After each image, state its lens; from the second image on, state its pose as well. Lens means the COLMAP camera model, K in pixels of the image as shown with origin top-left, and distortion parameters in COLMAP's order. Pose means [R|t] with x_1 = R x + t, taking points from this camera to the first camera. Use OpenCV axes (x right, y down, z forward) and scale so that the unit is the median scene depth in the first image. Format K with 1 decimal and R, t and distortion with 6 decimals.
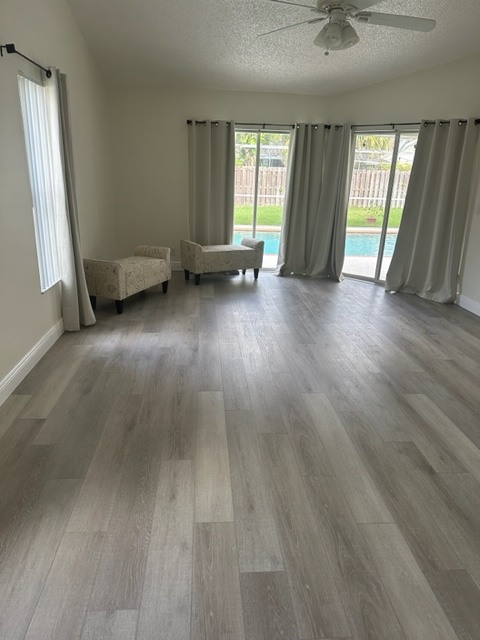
lens RADIAL K [[450.8, 0, 238.4], [0, 450.8, 322.2], [0, 0, 1]] dist [0.117886, -0.168476]
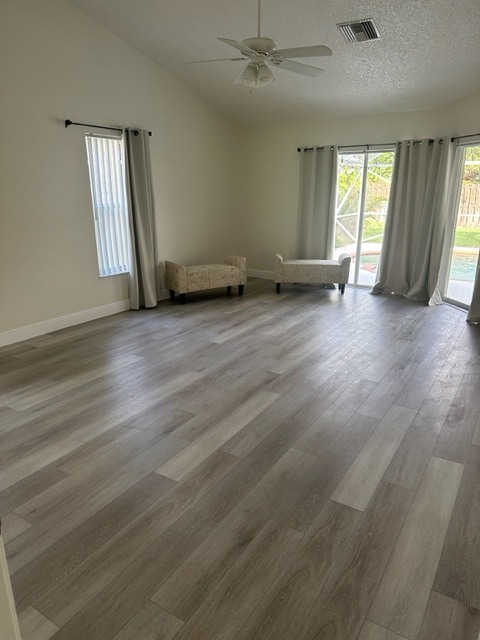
lens RADIAL K [[441.8, 0, 237.1], [0, 441.8, 328.3], [0, 0, 1]] dist [0.112506, -0.175311]
pose [[0.804211, 0.141683, -0.577209, 0.521976], [-0.158723, 0.987097, 0.021149, -0.001997], [0.572758, 0.074608, 0.816322, 0.047518]]
